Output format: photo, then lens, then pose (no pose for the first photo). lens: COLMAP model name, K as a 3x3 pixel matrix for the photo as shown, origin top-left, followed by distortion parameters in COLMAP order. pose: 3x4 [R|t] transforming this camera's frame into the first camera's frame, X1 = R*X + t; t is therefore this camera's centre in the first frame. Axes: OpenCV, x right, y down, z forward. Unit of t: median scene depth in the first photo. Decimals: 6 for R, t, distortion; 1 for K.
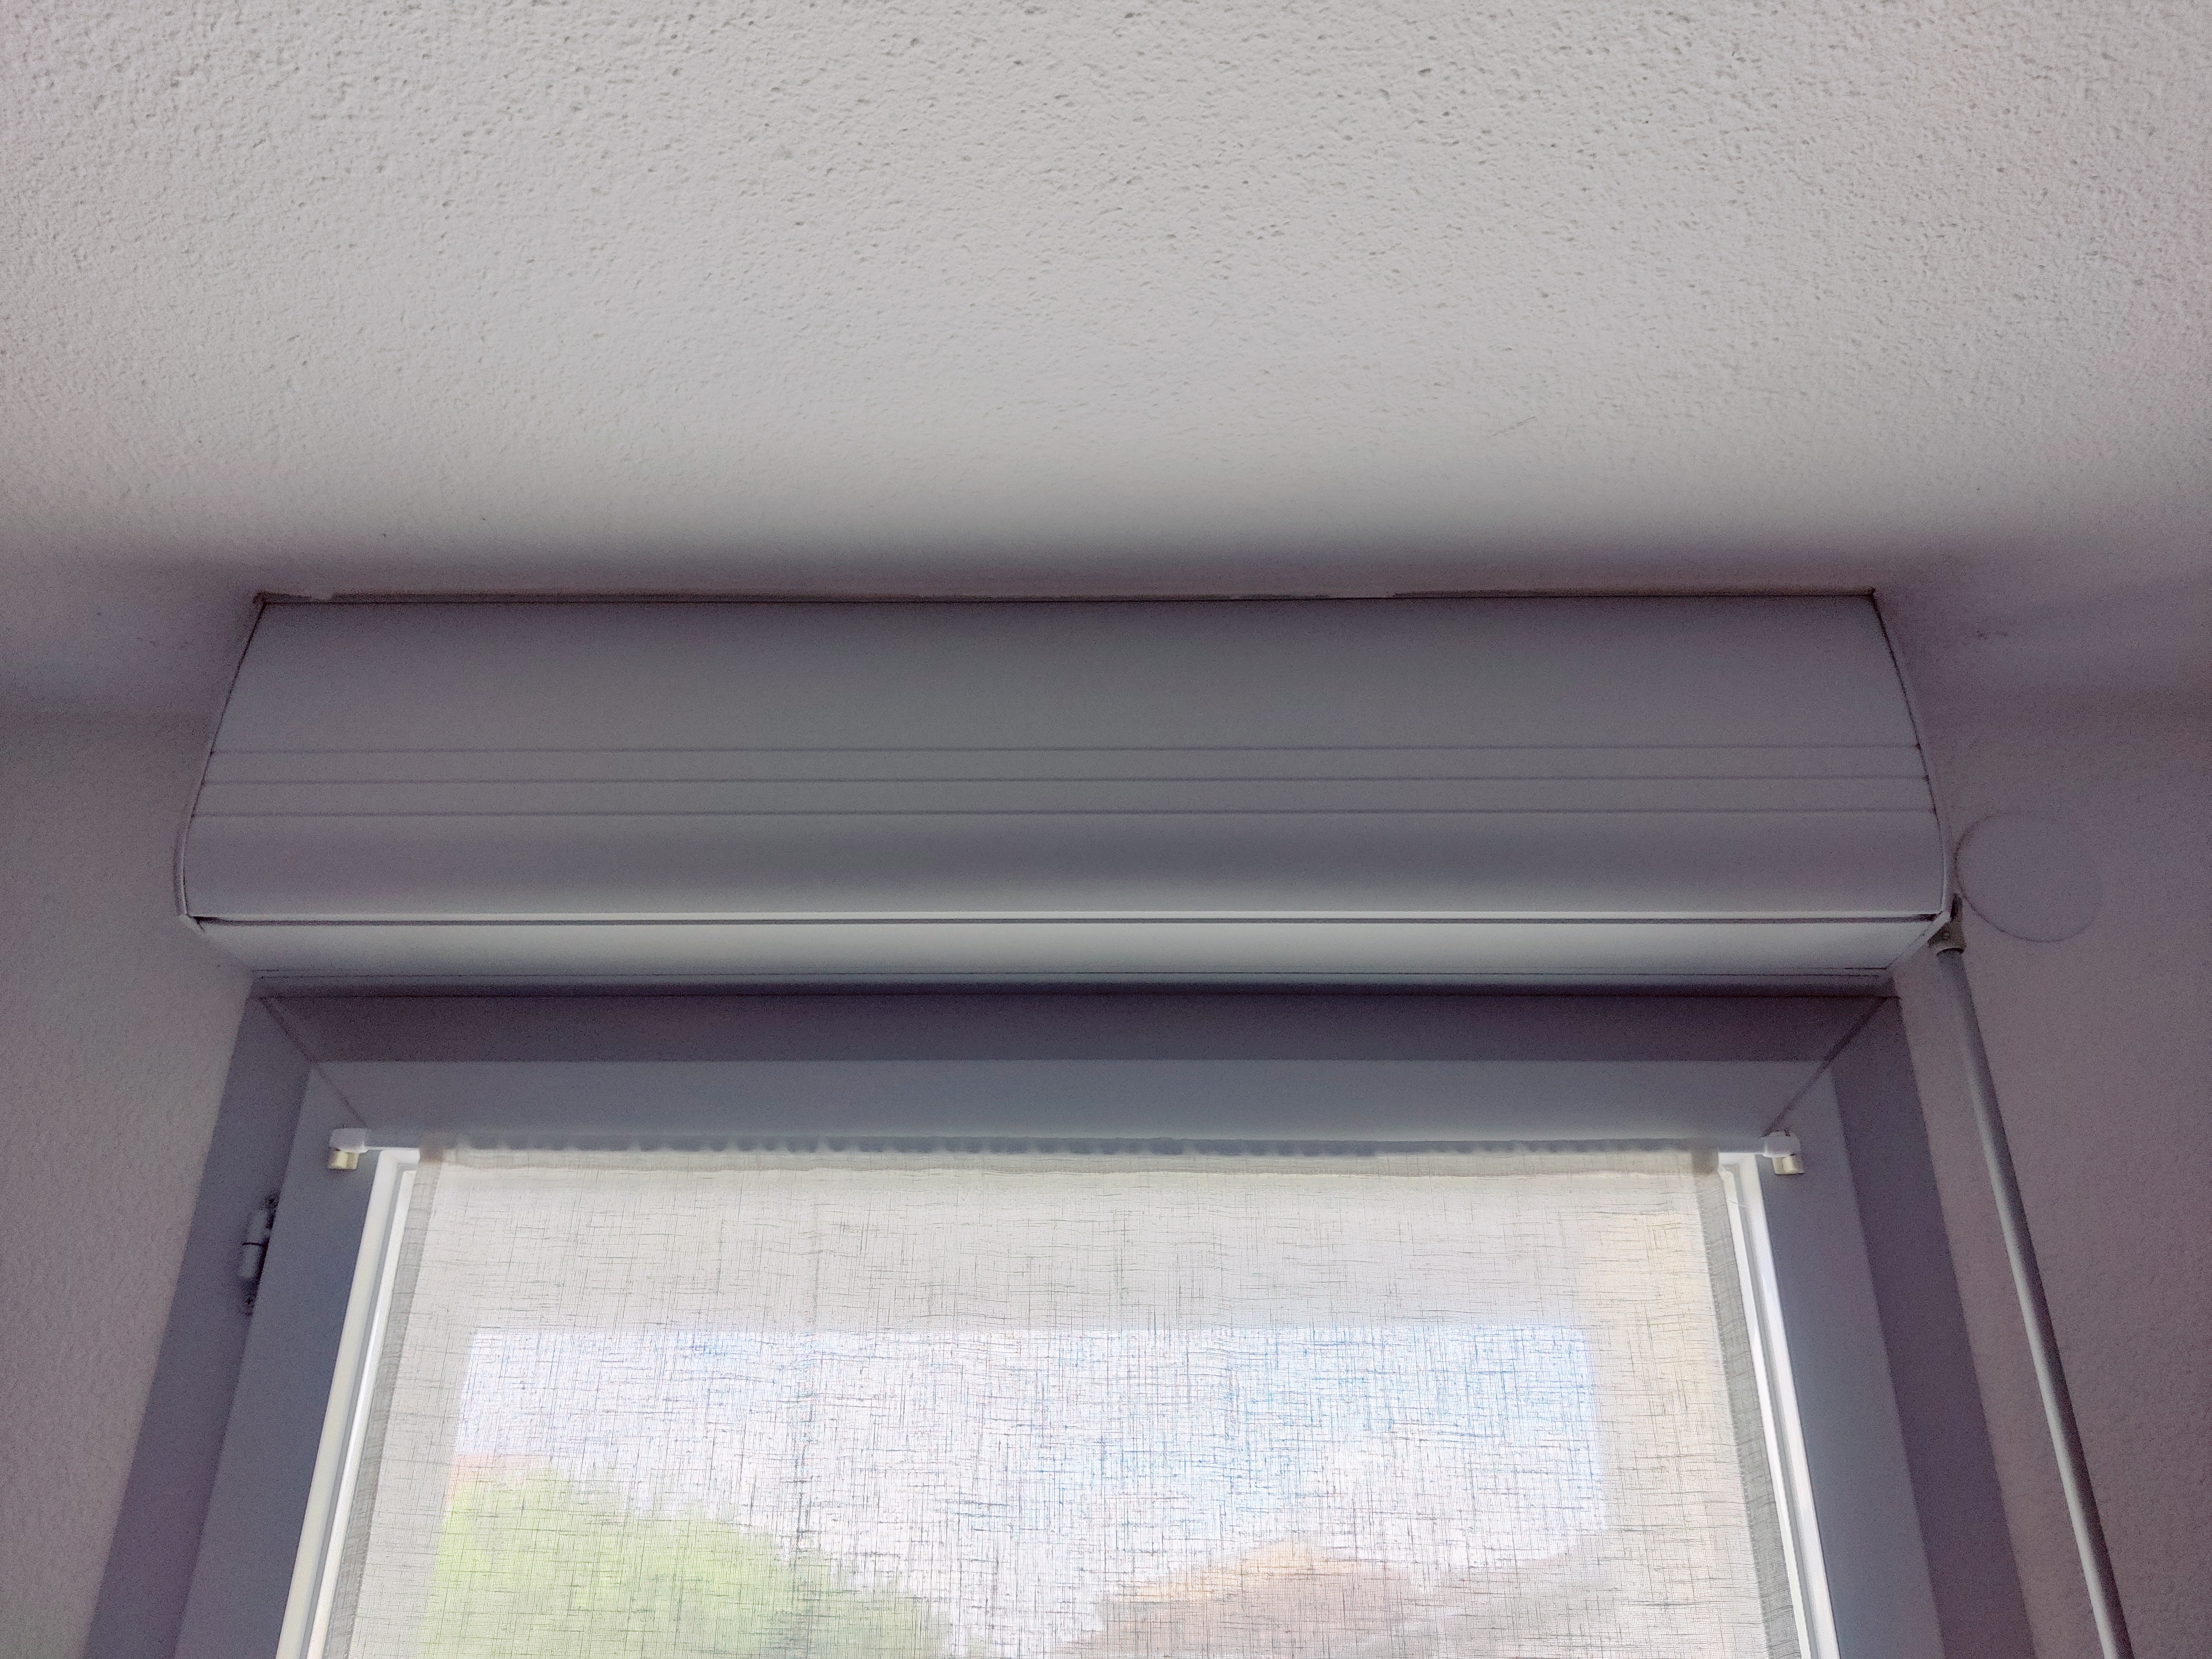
lens RADIAL K [[1767.6, 0, 1106.0], [0, 1767.6, 829.5], [0, 0, 1]] dist [-0.009310, -0.016584]
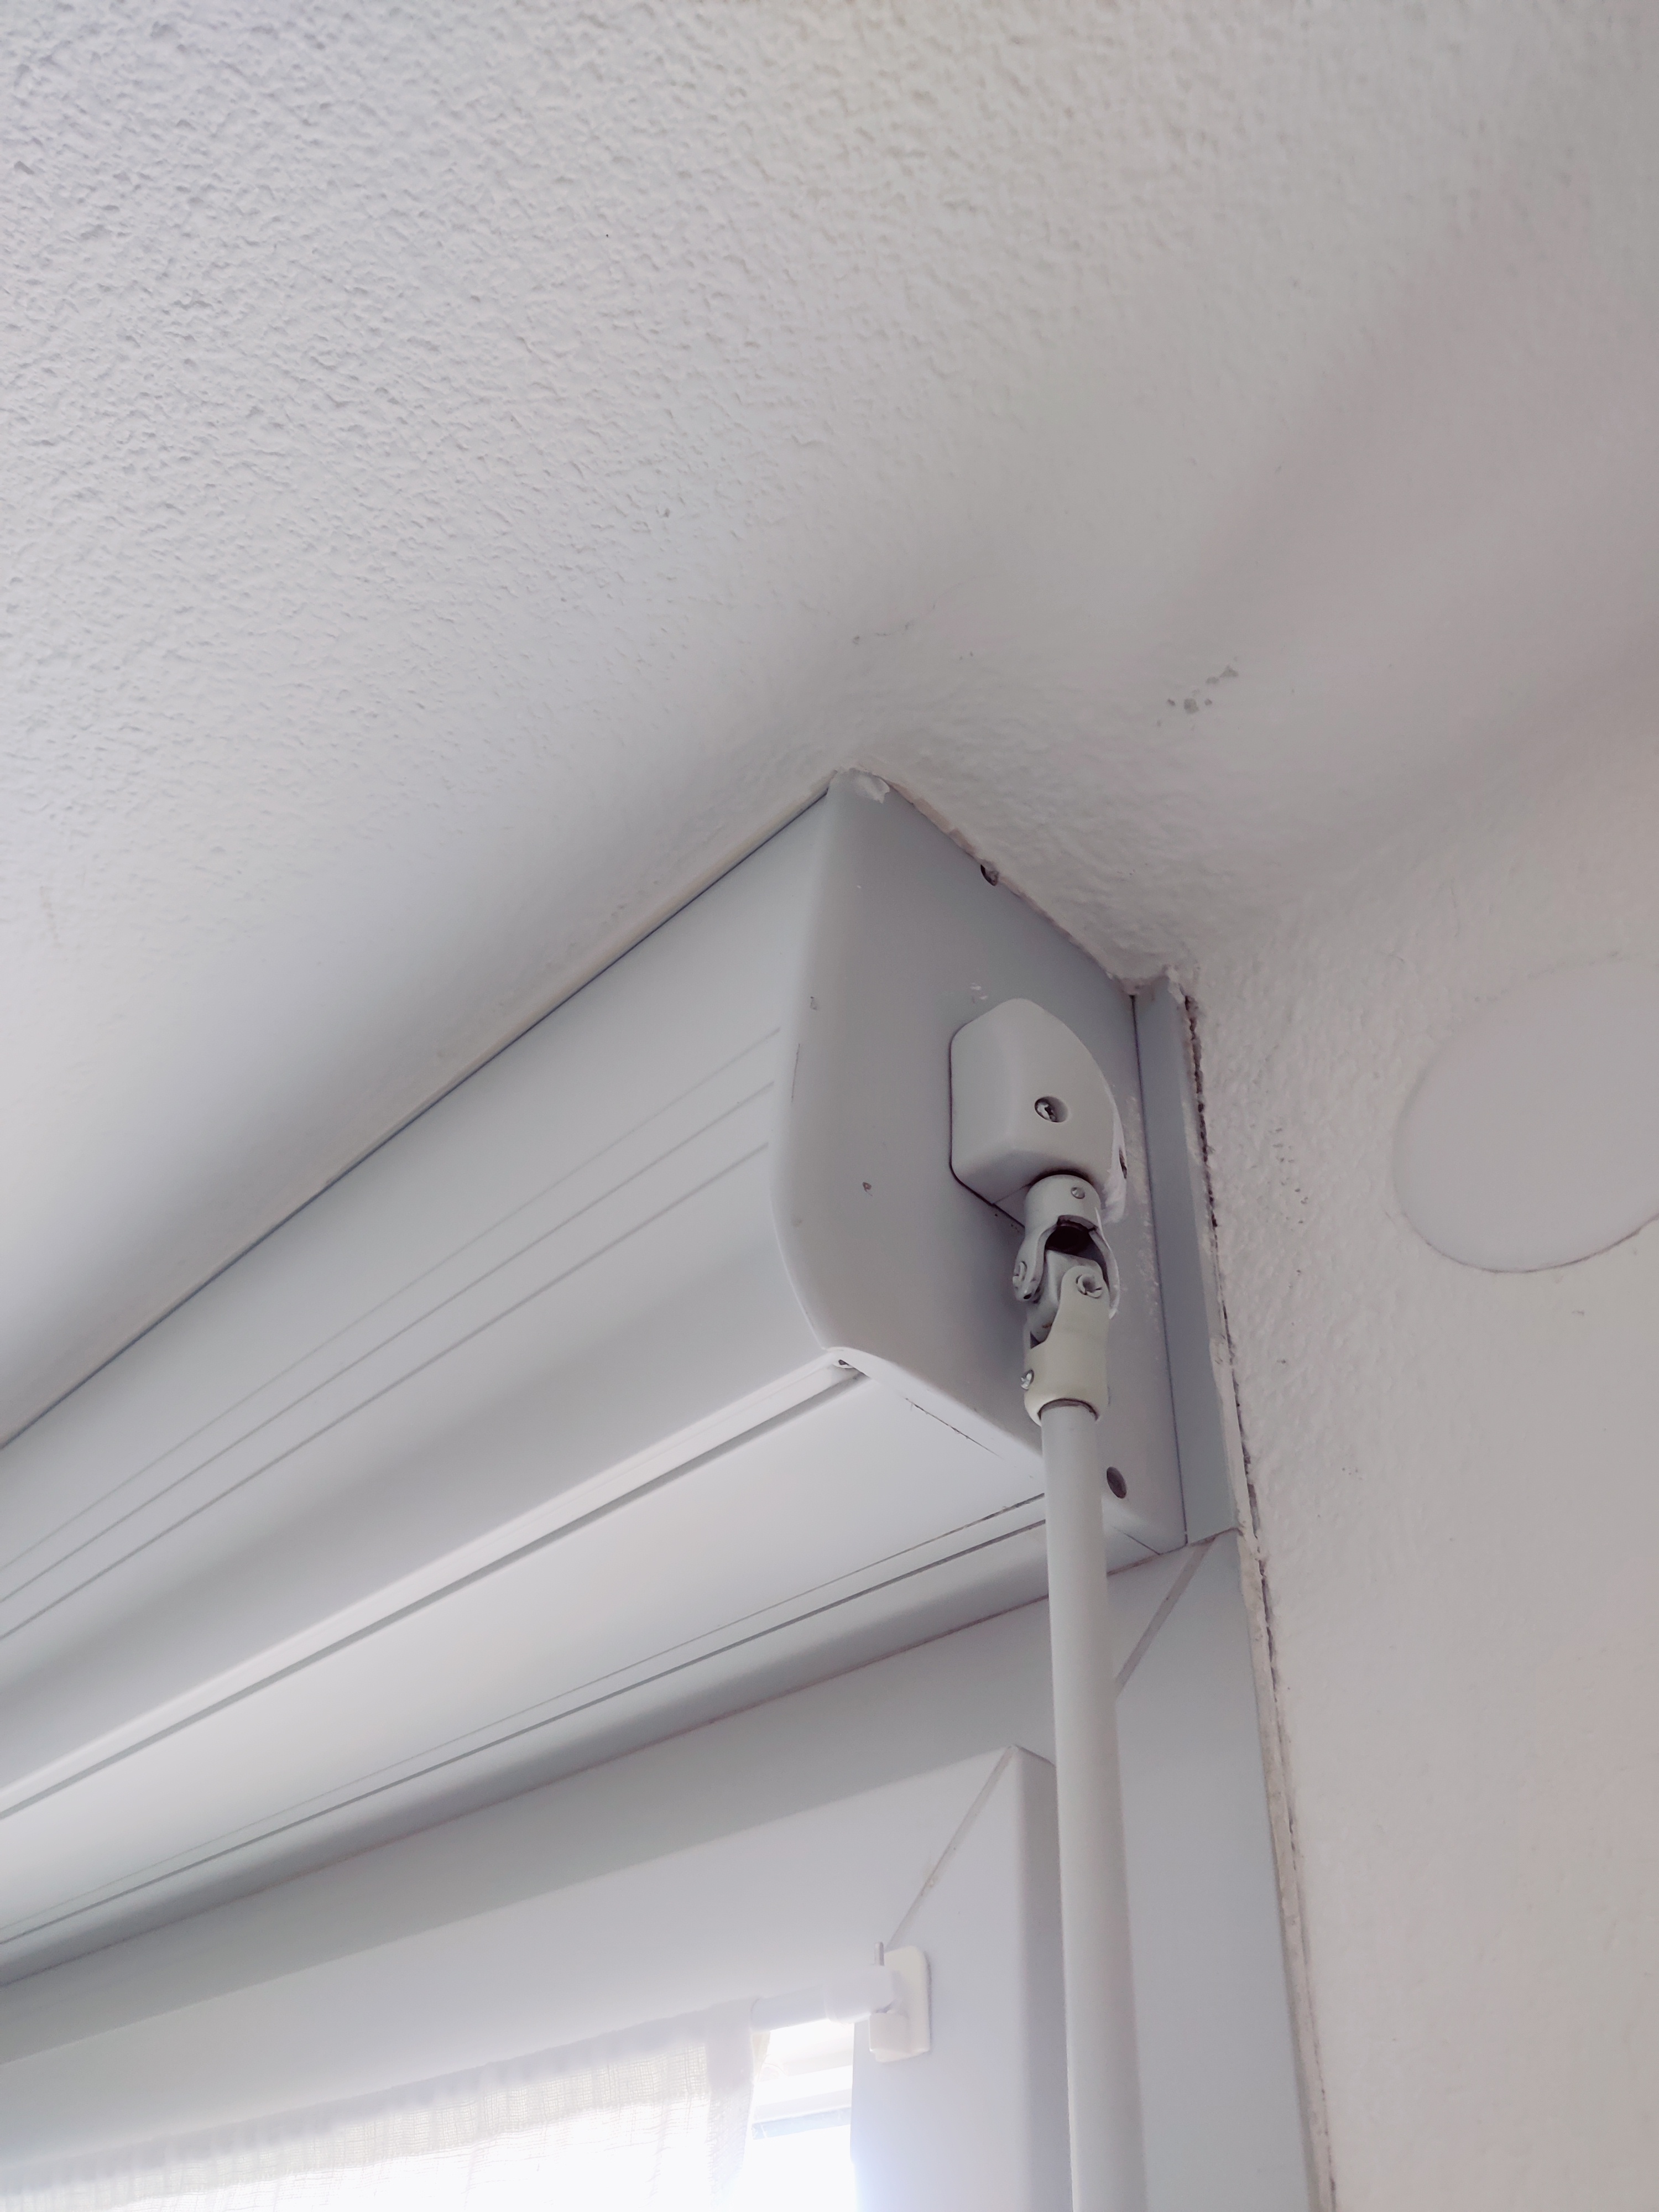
lens RADIAL K [[1767.6, 0, 829.5], [0, 1767.6, 1106.0], [0, 0, 1]] dist [-0.009310, -0.016584]
pose [[0.689261, -0.448173, -0.569263, 0.715024], [0.309641, 0.892566, -0.327794, 0.125108], [0.655013, 0.049668, 0.753984, 0.662251]]
